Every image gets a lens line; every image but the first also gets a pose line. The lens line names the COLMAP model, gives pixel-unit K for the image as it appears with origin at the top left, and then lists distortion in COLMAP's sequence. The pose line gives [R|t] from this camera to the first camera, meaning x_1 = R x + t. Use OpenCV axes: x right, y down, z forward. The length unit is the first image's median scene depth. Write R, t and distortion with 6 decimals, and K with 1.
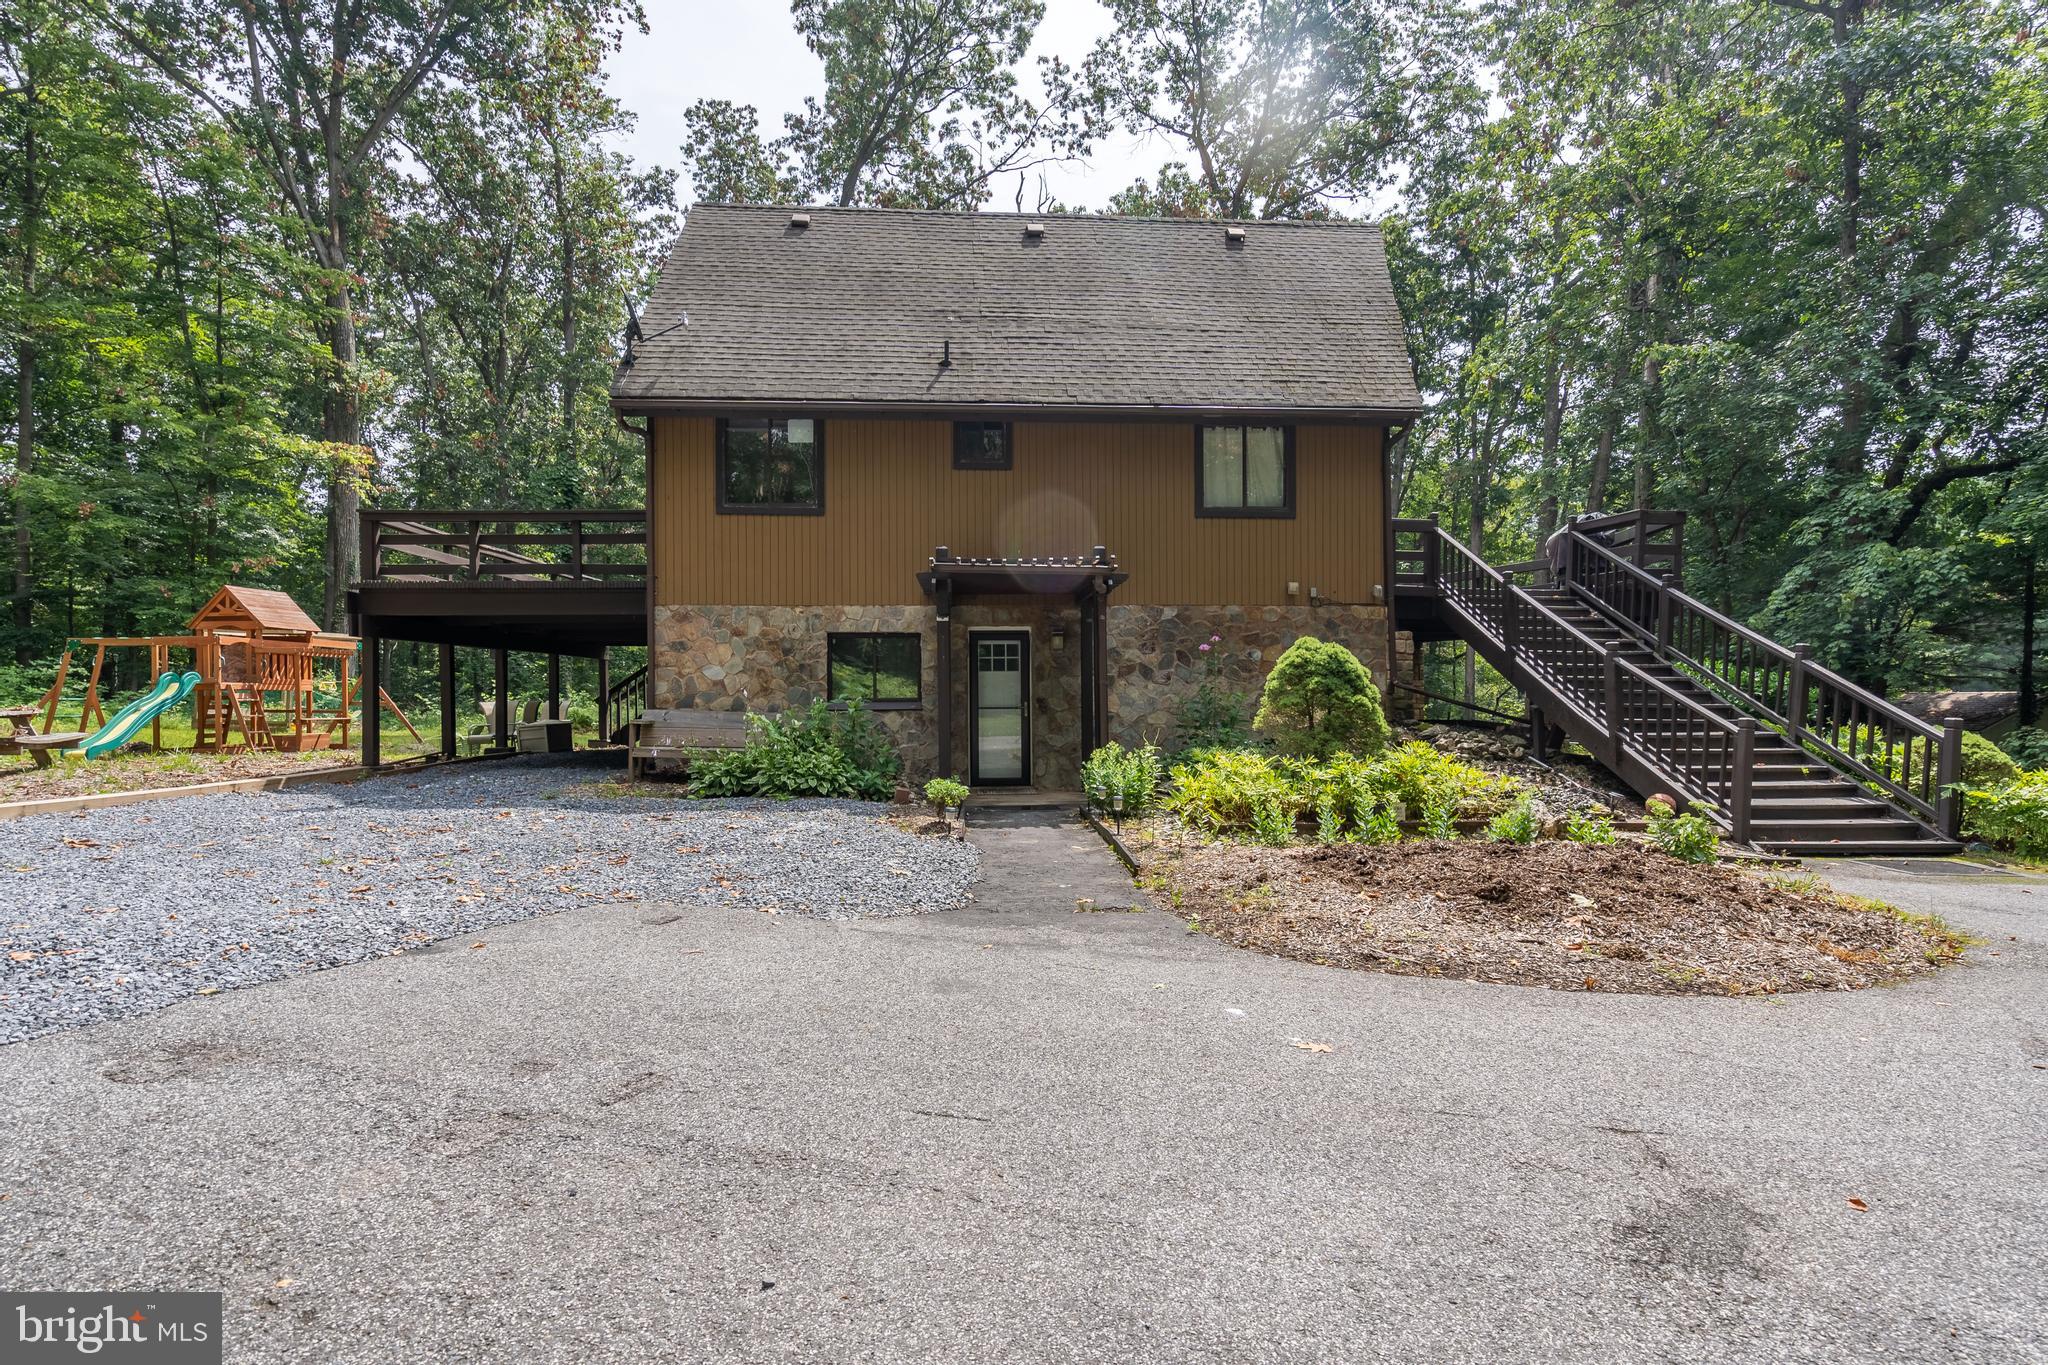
lens RADIAL K [[957.5, 0, 1024.0], [0, 957.5, 682.5], [0, 0, 1]] dist [0.000700, 0.000056]
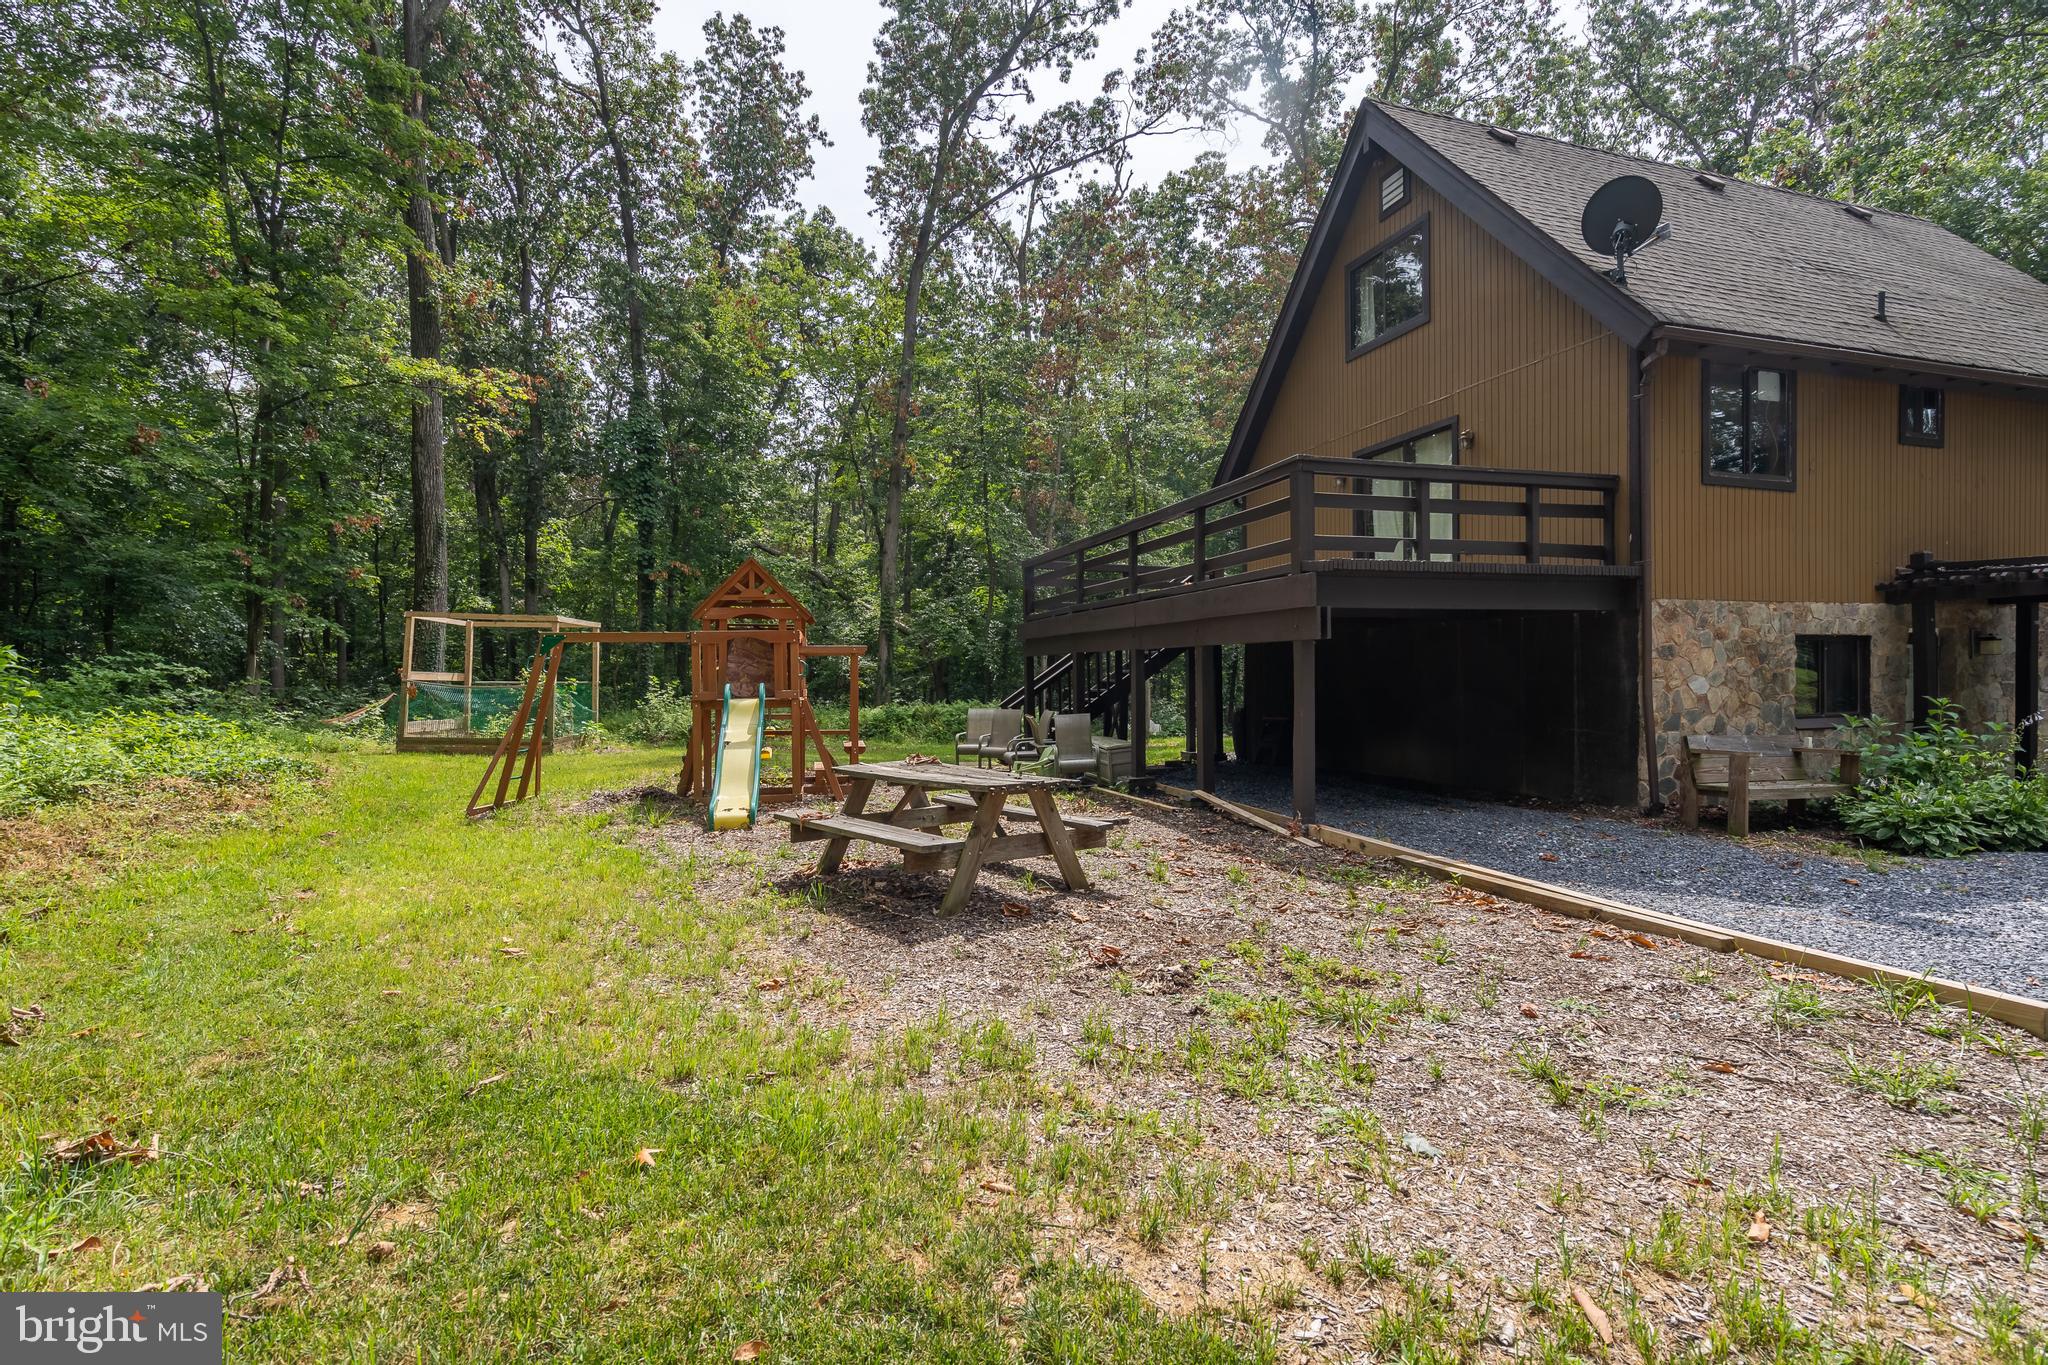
lens RADIAL K [[957.5, 0, 1024.0], [0, 957.5, 682.5], [0, 0, 1]] dist [0.000700, 0.000056]
pose [[0.972820, -0.008064, 0.231424, -1.039316], [0.007301, 0.999965, 0.004152, -0.019637], [-0.231449, -0.002349, 0.972844, 0.355463]]
